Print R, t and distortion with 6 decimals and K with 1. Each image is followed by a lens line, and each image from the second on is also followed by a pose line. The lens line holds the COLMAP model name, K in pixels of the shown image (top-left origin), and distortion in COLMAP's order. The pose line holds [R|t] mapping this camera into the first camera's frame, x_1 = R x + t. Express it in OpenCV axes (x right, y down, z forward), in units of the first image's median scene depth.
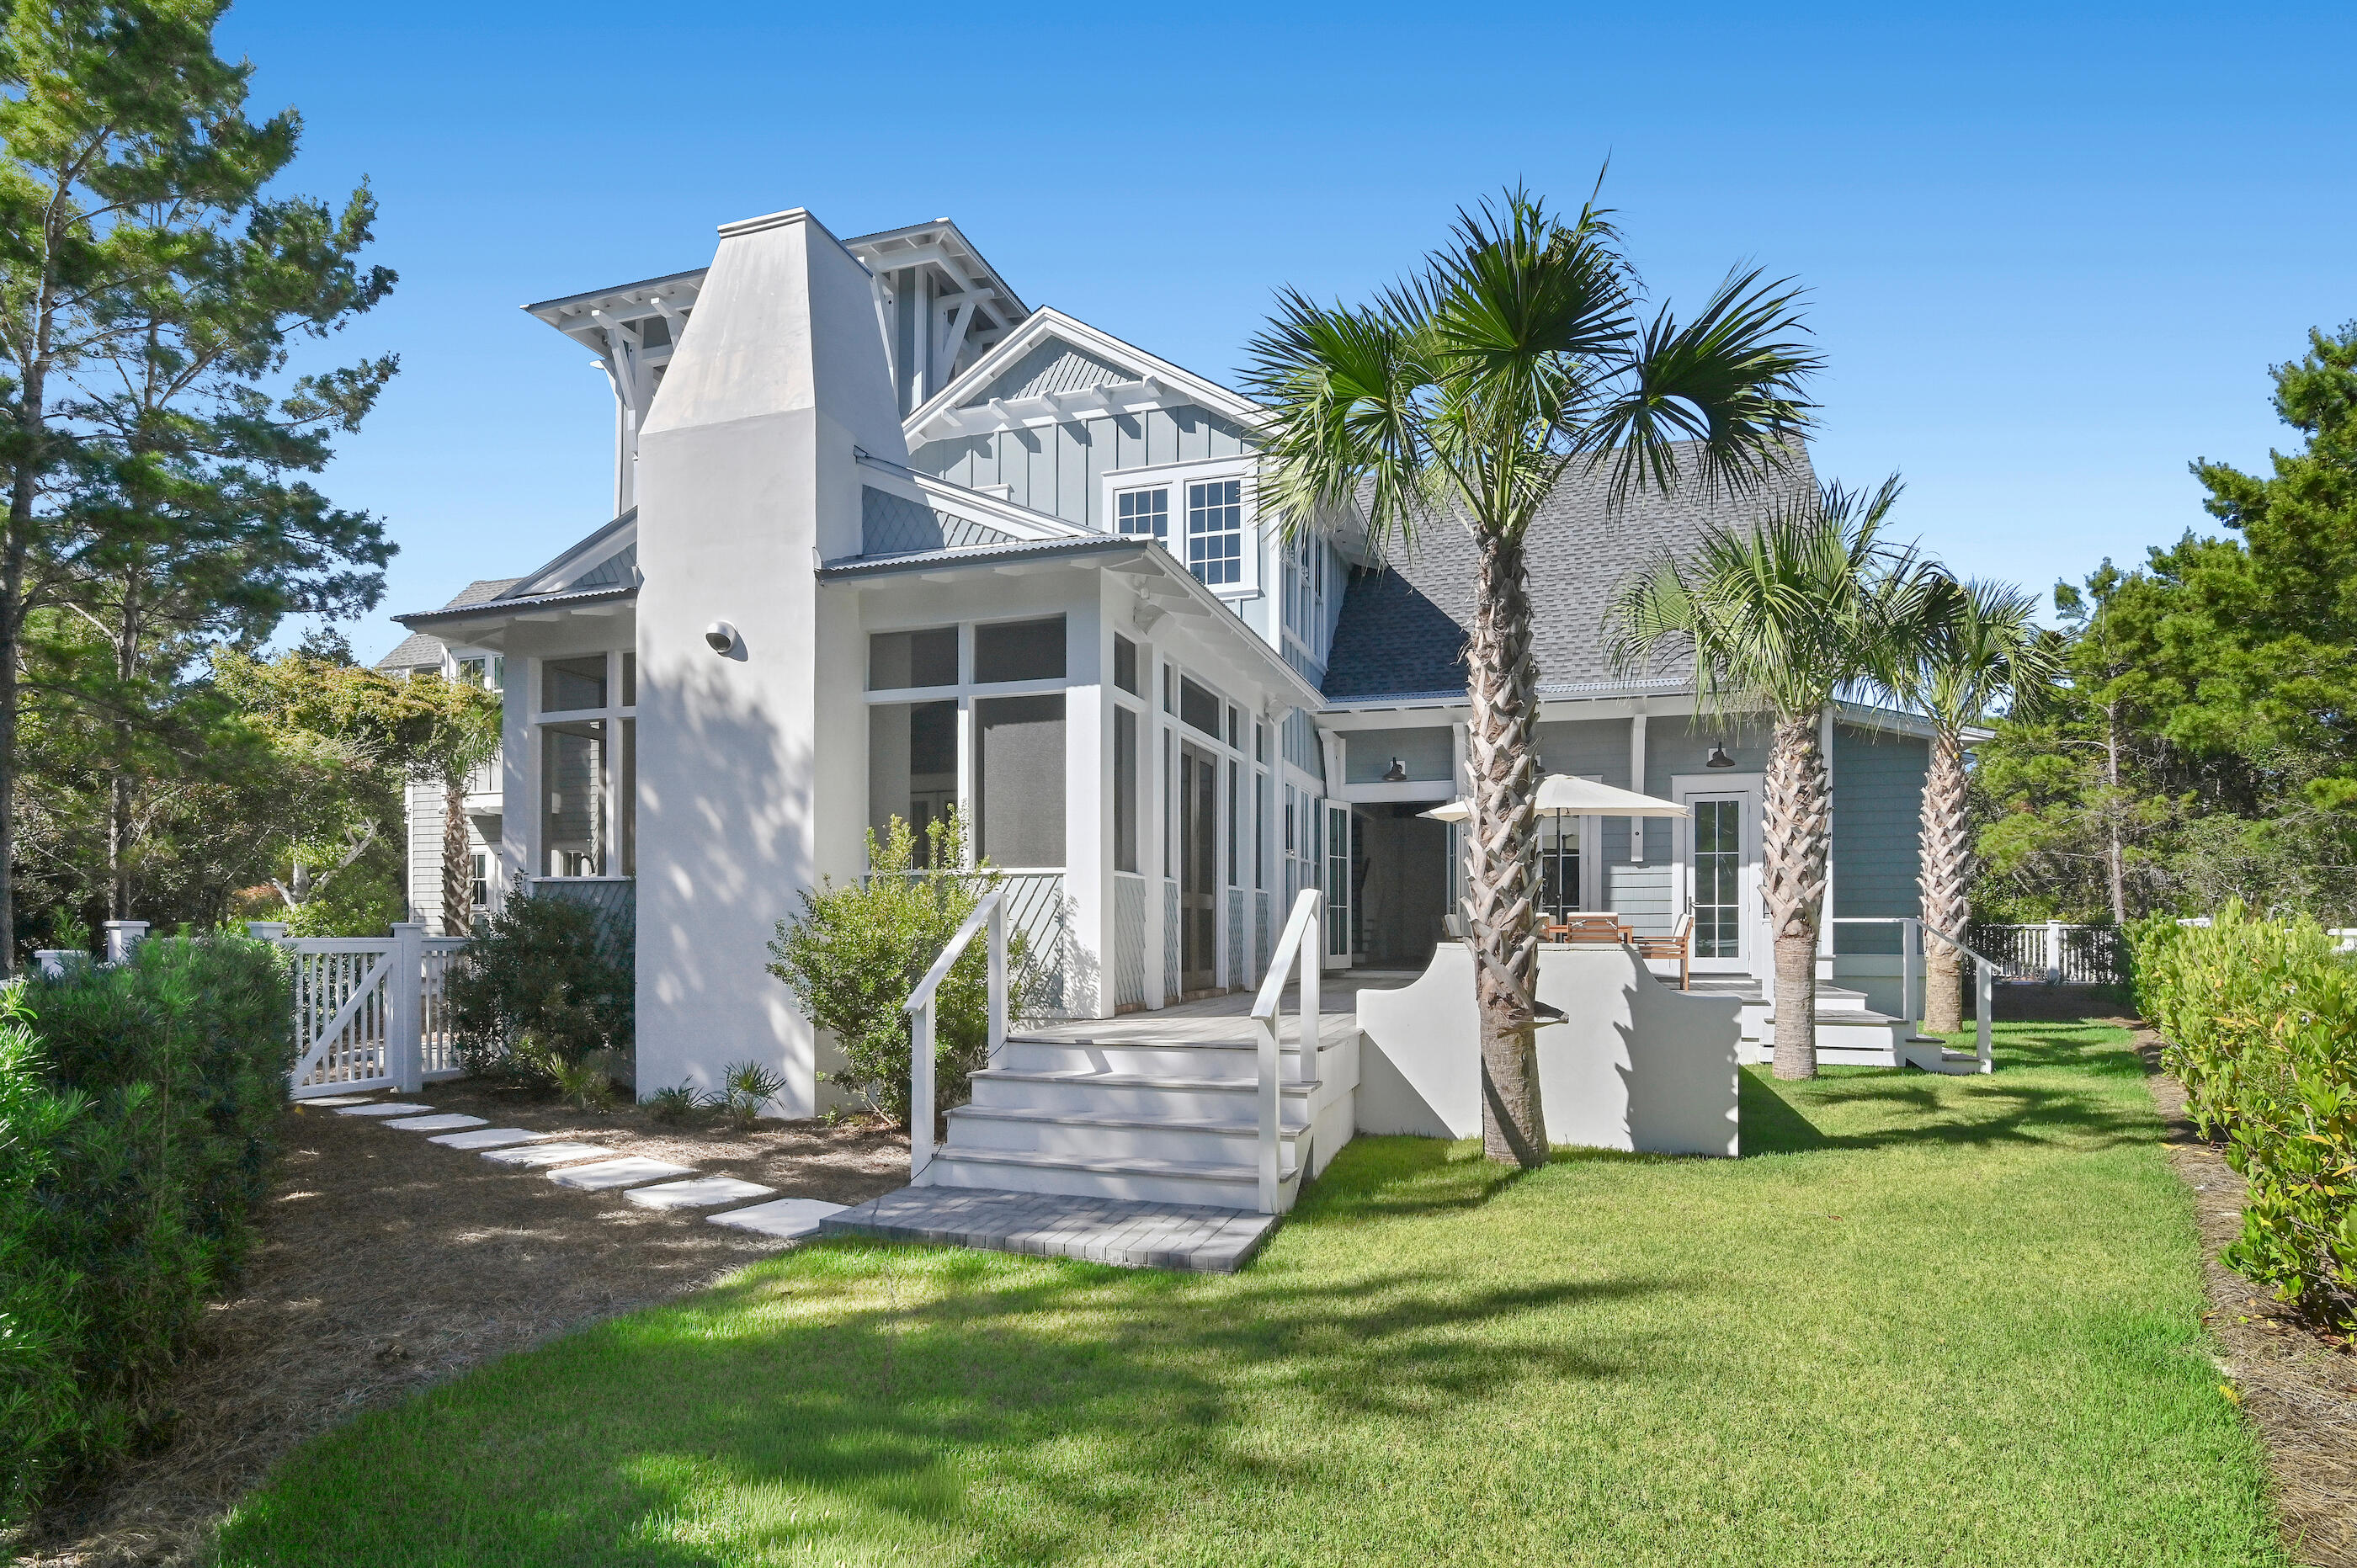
lens RADIAL K [[1219.1, 0, 1184.8], [0, 1219.1, 924.8], [0, 0, 1]] dist [-0.012058, -0.000470]
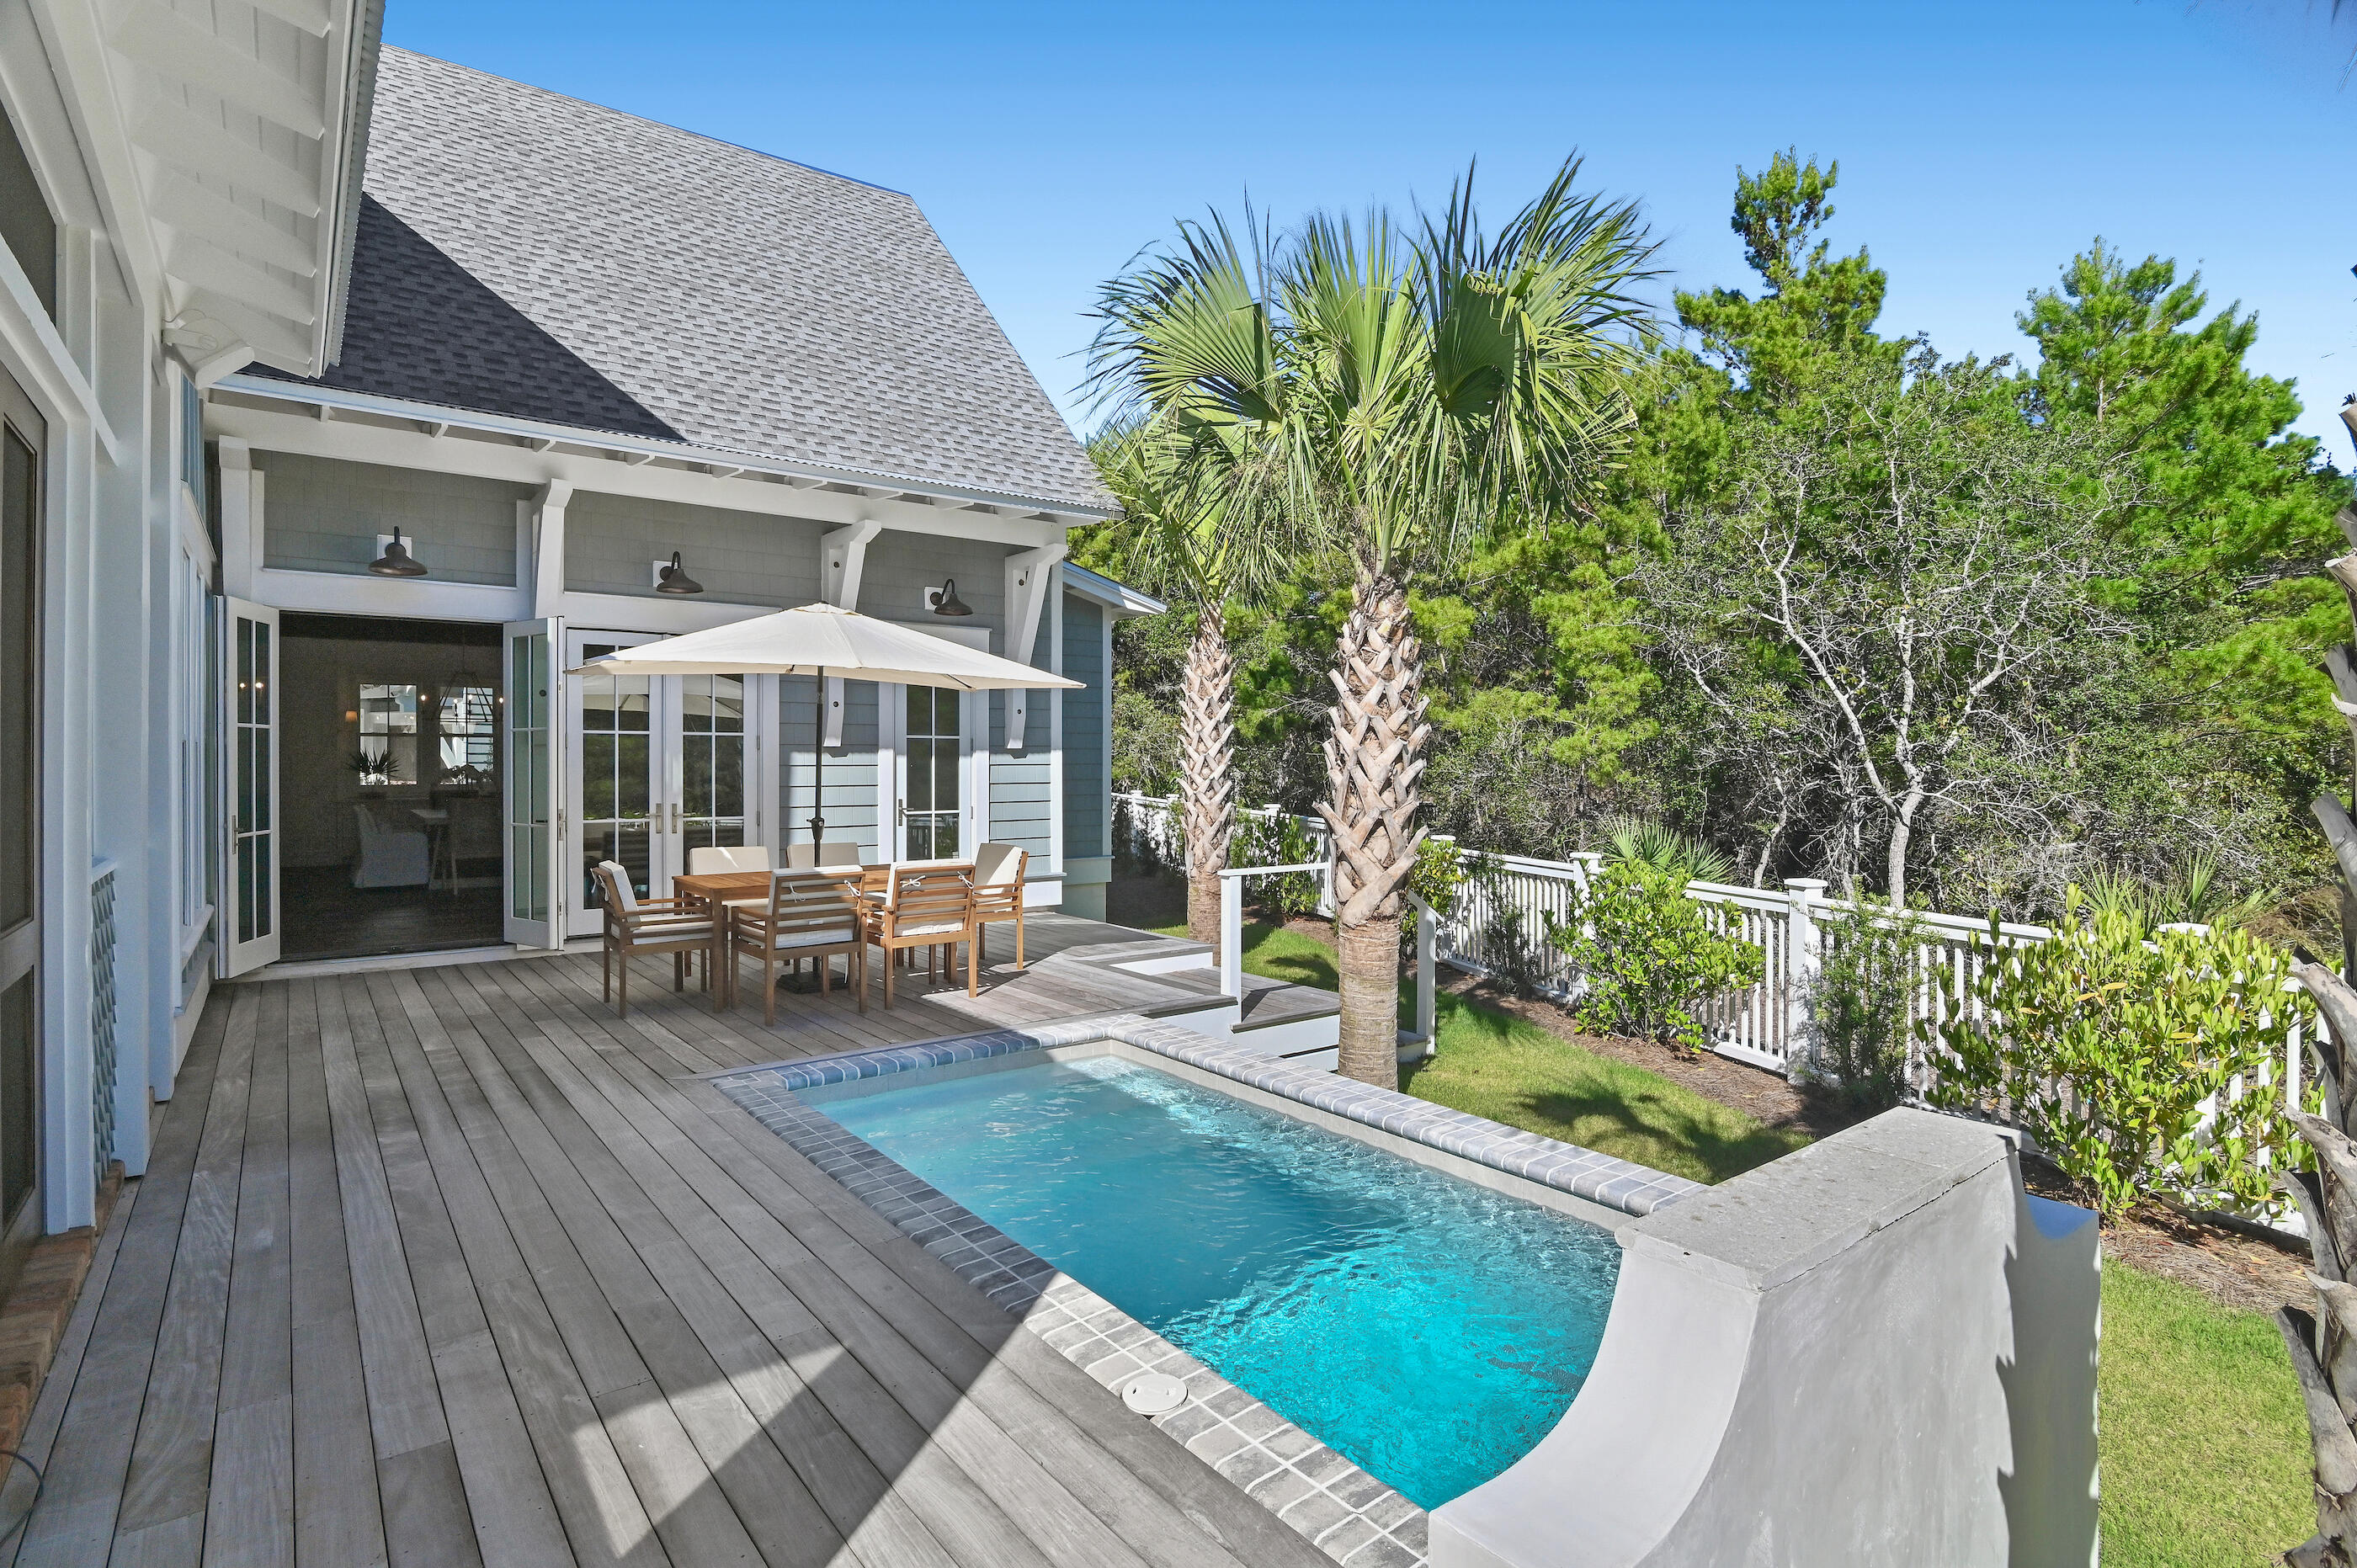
lens RADIAL K [[1159.3, 0, 1169.2], [0, 1159.3, 759.2], [0, 0, 1]] dist [-0.018120, 0.000273]
pose [[0.571142, -0.000725, 0.820851, -0.040026], [-0.004337, 0.999983, 0.003901, -0.058460], [-0.820840, -0.005788, 0.571129, 0.600100]]
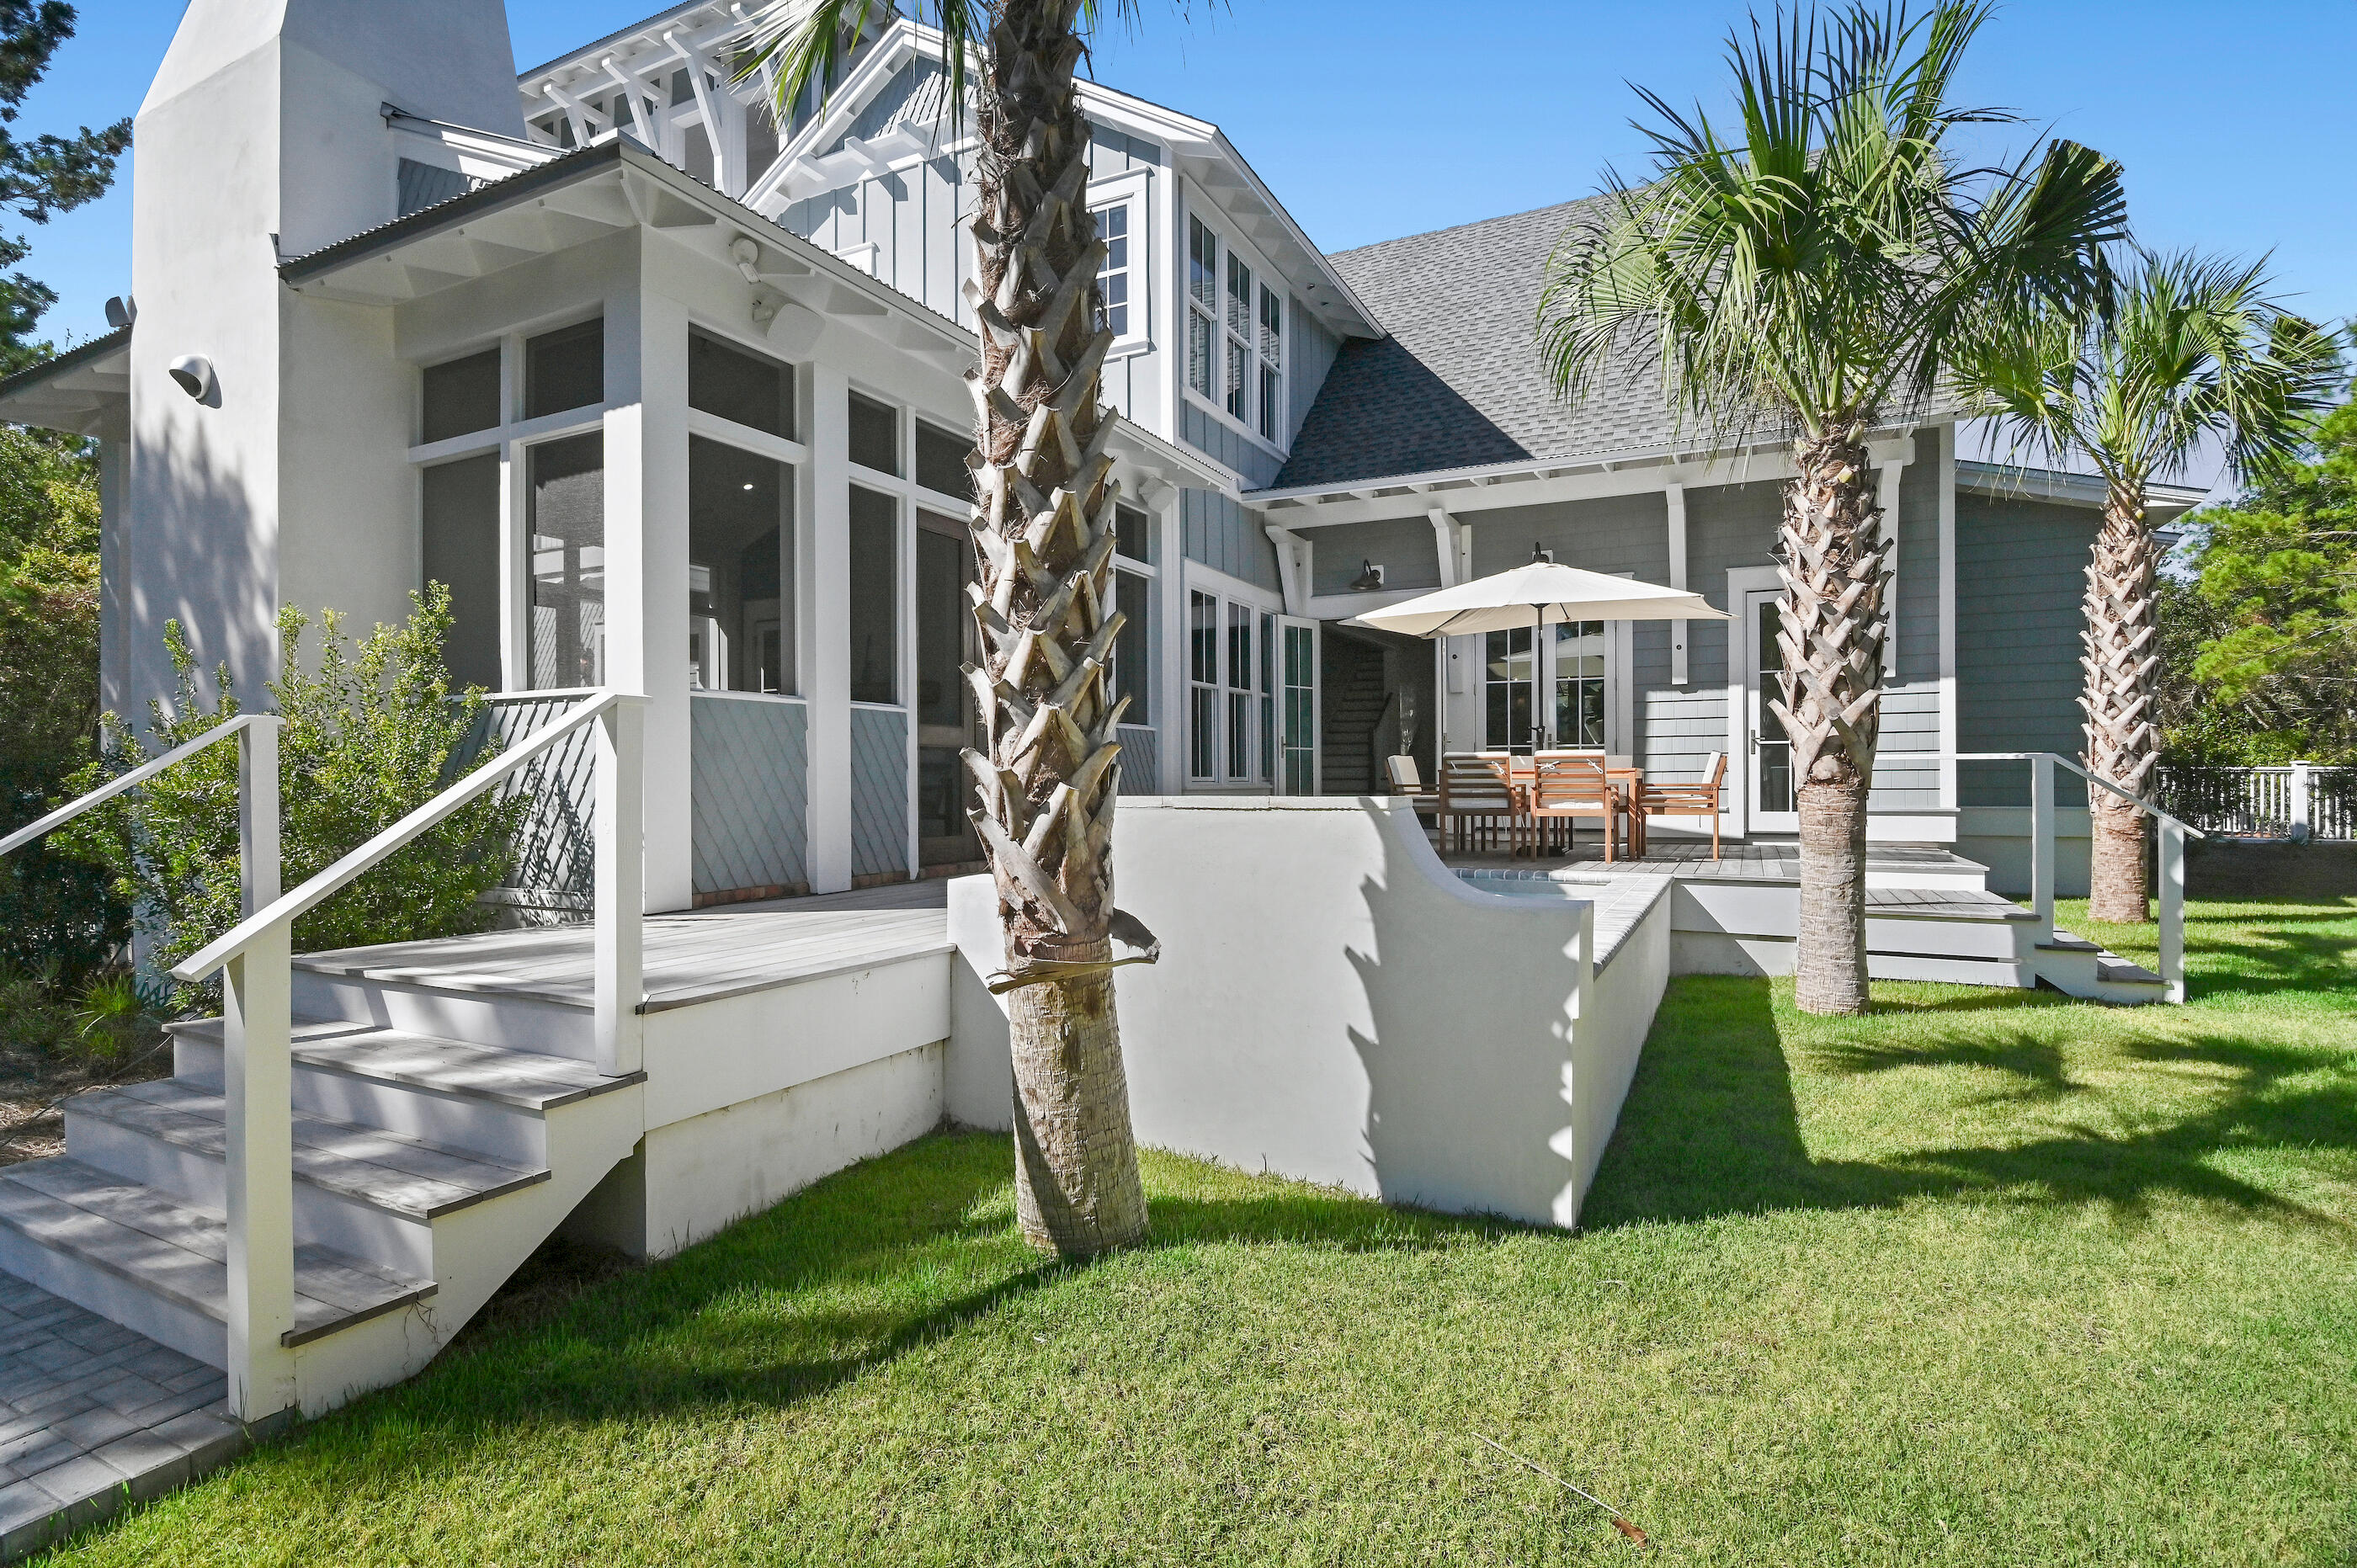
lens RADIAL K [[1169.3, 0, 1178.5], [0, 1169.3, 784.0], [0, 0, 1]] dist [-0.018512, 0.001594]
pose [[0.988569, -0.005669, -0.150664, 0.208042], [0.006621, 0.999961, 0.005821, 0.003836], [0.150625, -0.006752, 0.988568, 0.287840]]
